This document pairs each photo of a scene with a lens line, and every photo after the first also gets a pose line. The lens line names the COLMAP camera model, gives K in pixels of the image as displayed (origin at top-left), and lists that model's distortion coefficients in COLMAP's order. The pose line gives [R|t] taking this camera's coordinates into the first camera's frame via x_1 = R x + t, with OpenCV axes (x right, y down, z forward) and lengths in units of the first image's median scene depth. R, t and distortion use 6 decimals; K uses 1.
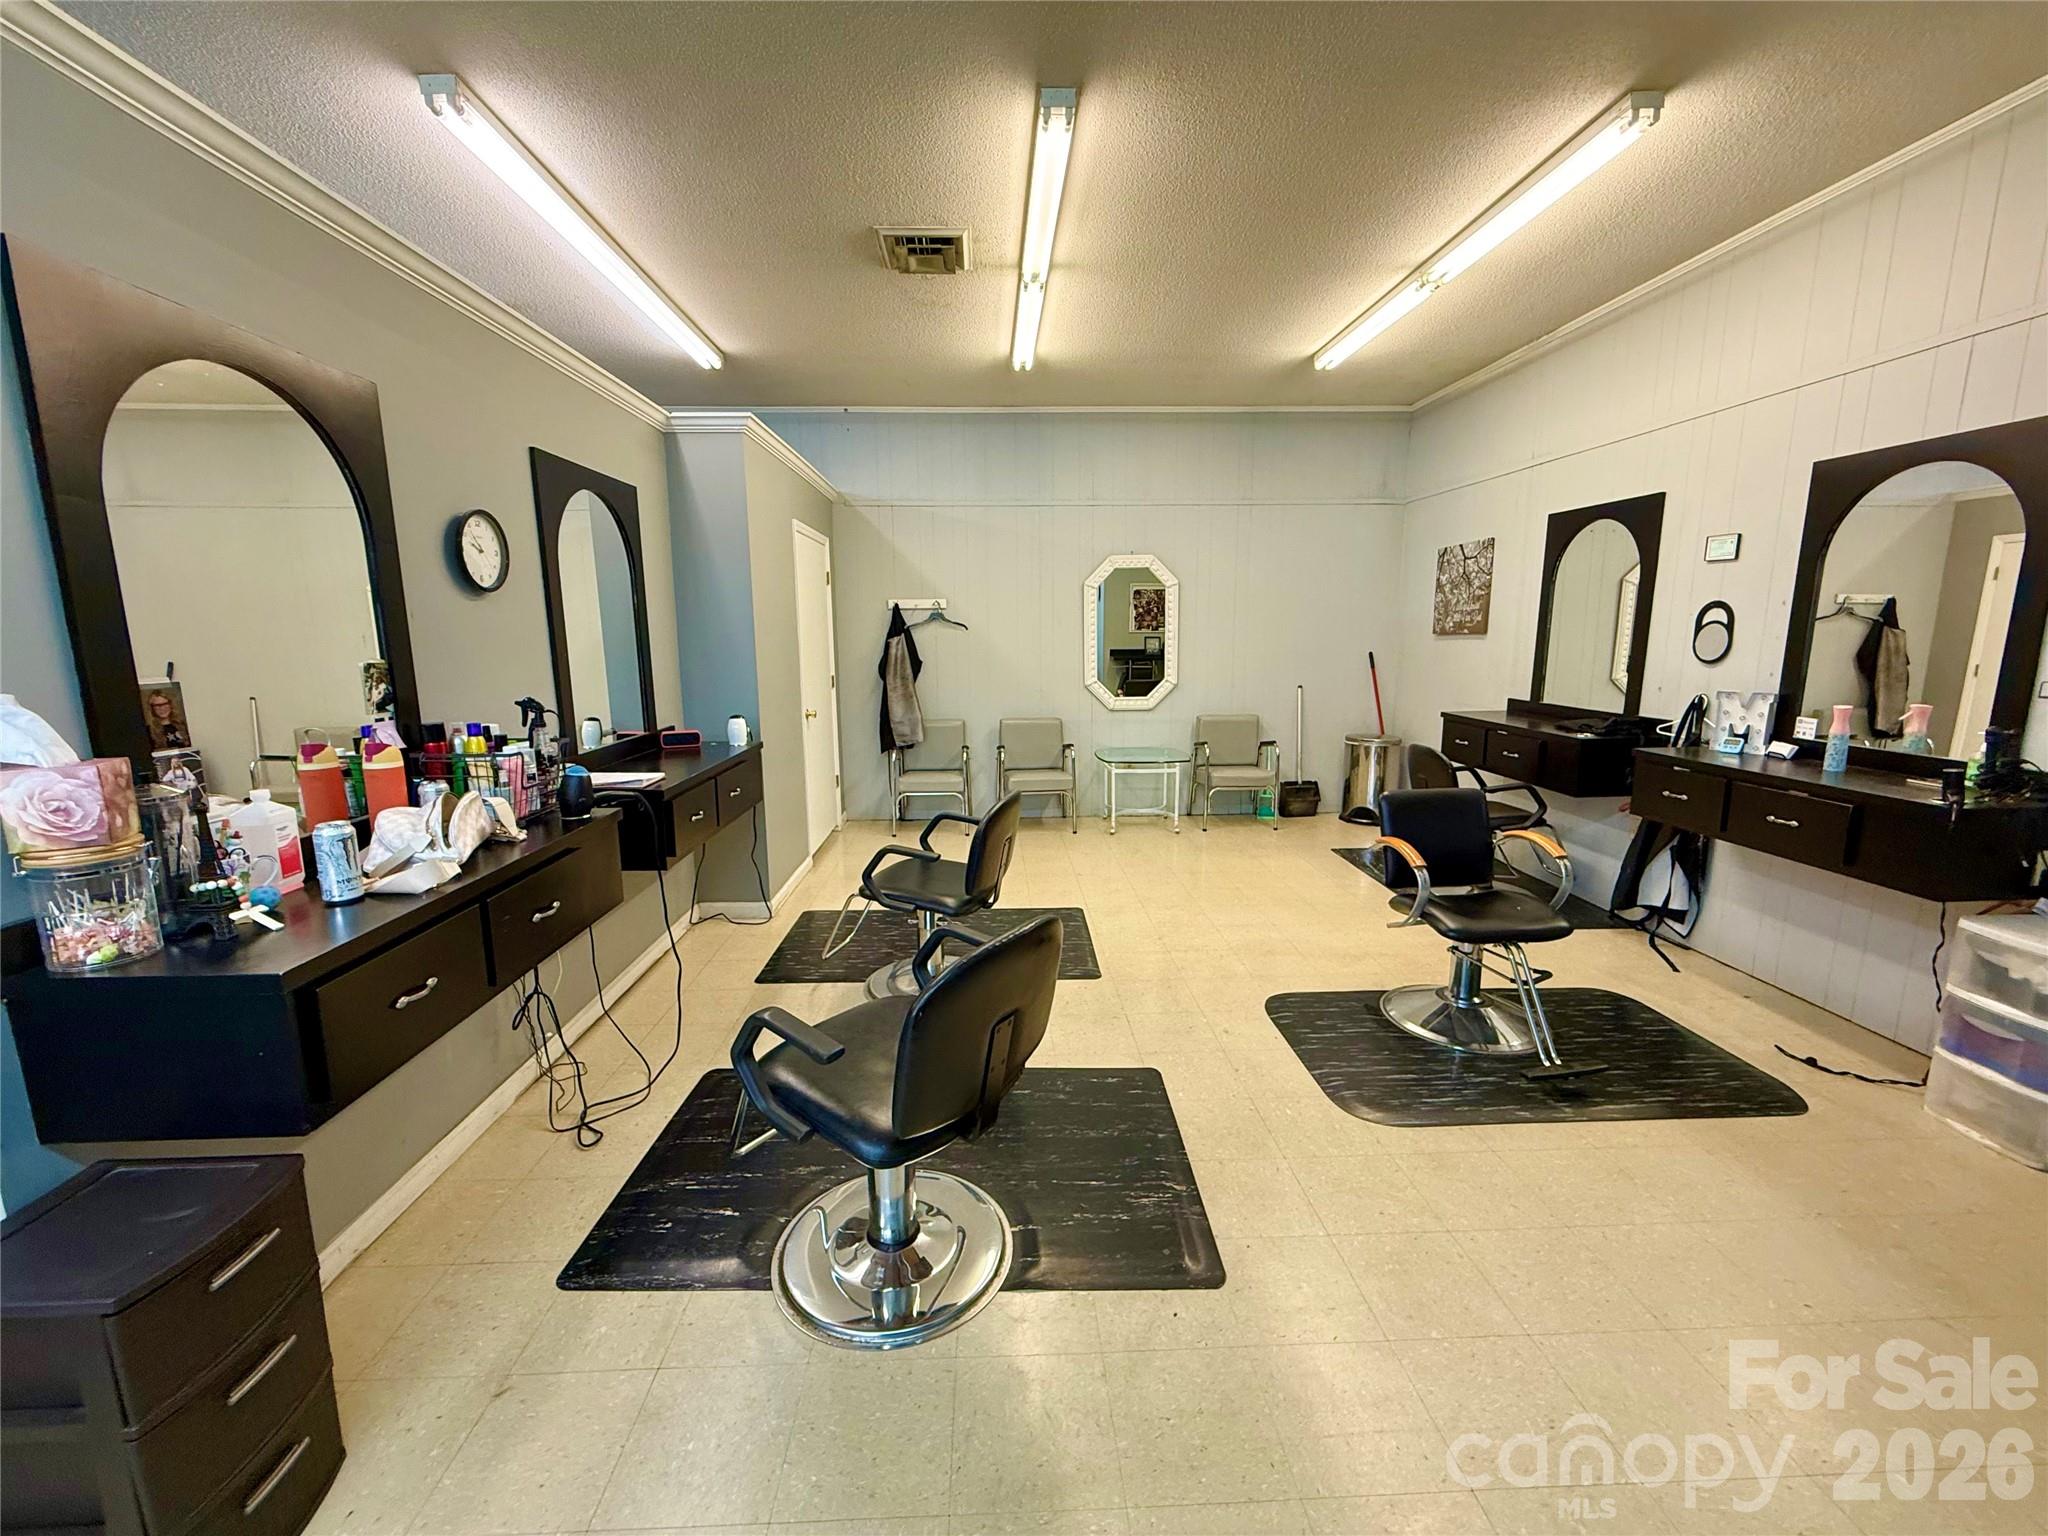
lens RADIAL K [[815.2, 0, 1020.8], [0, 815.2, 765.5], [0, 0, 1]] dist [0.001340, -0.000350]
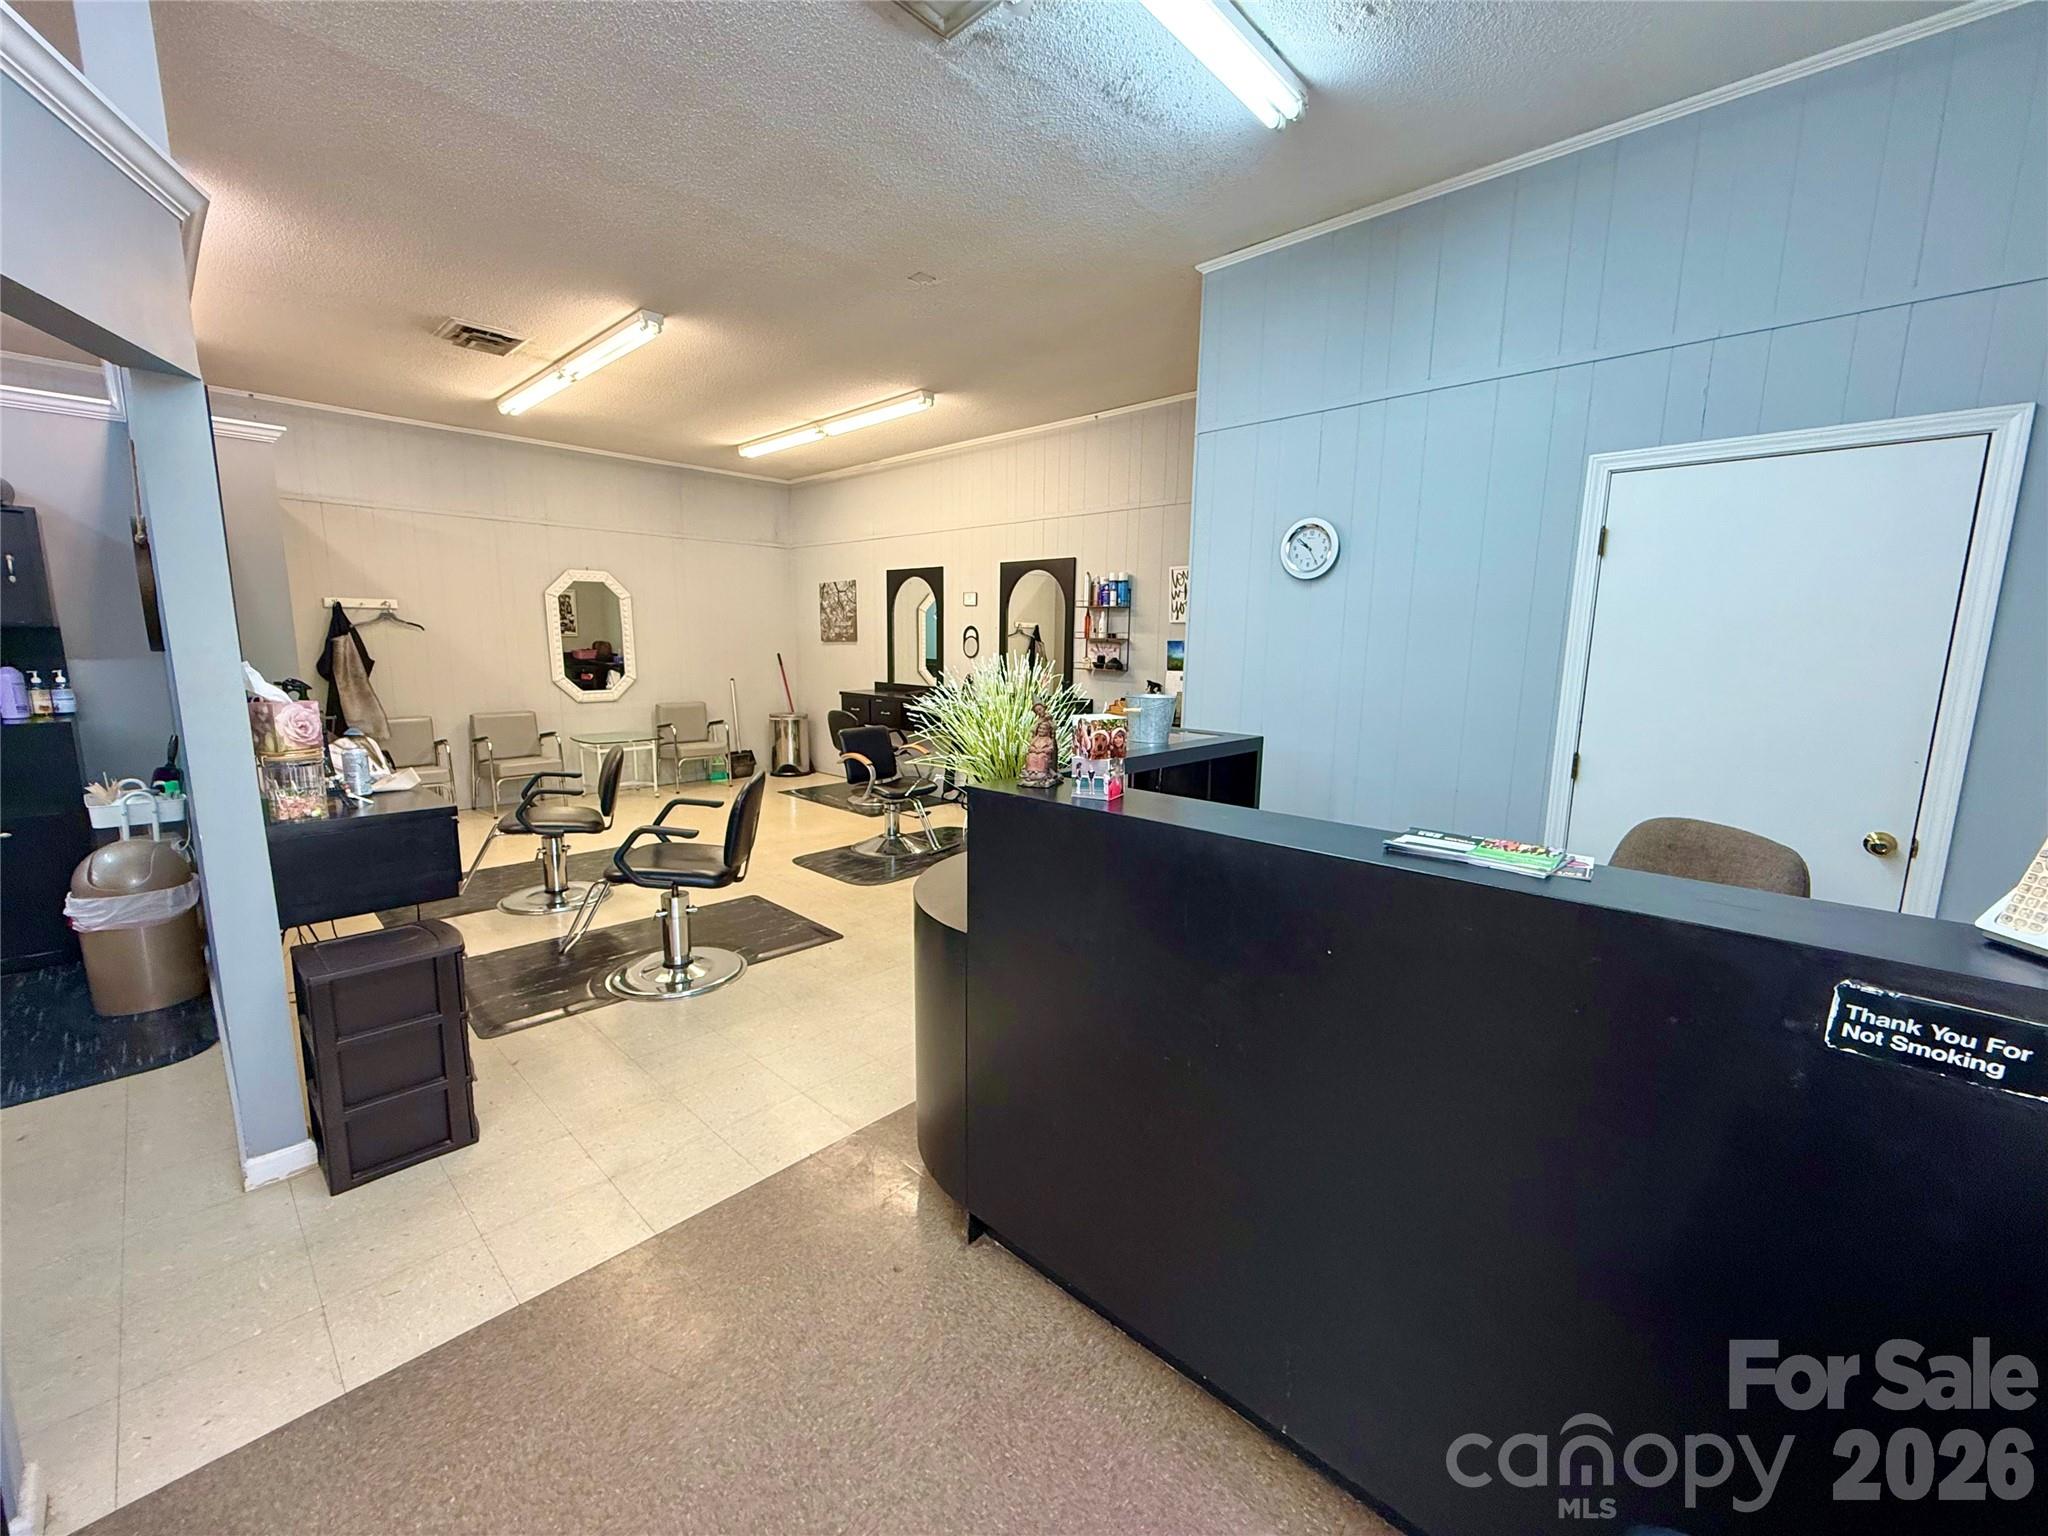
lens RADIAL K [[815.2, 0, 1021.8], [0, 815.2, 768.0], [0, 0, 1]] dist [0.001340, -0.000350]
pose [[0.709784, -0.094081, 0.698109, -0.300561], [0.097087, 0.994649, 0.035333, 0.052296], [-0.697697, 0.042699, 0.715120, -0.307804]]
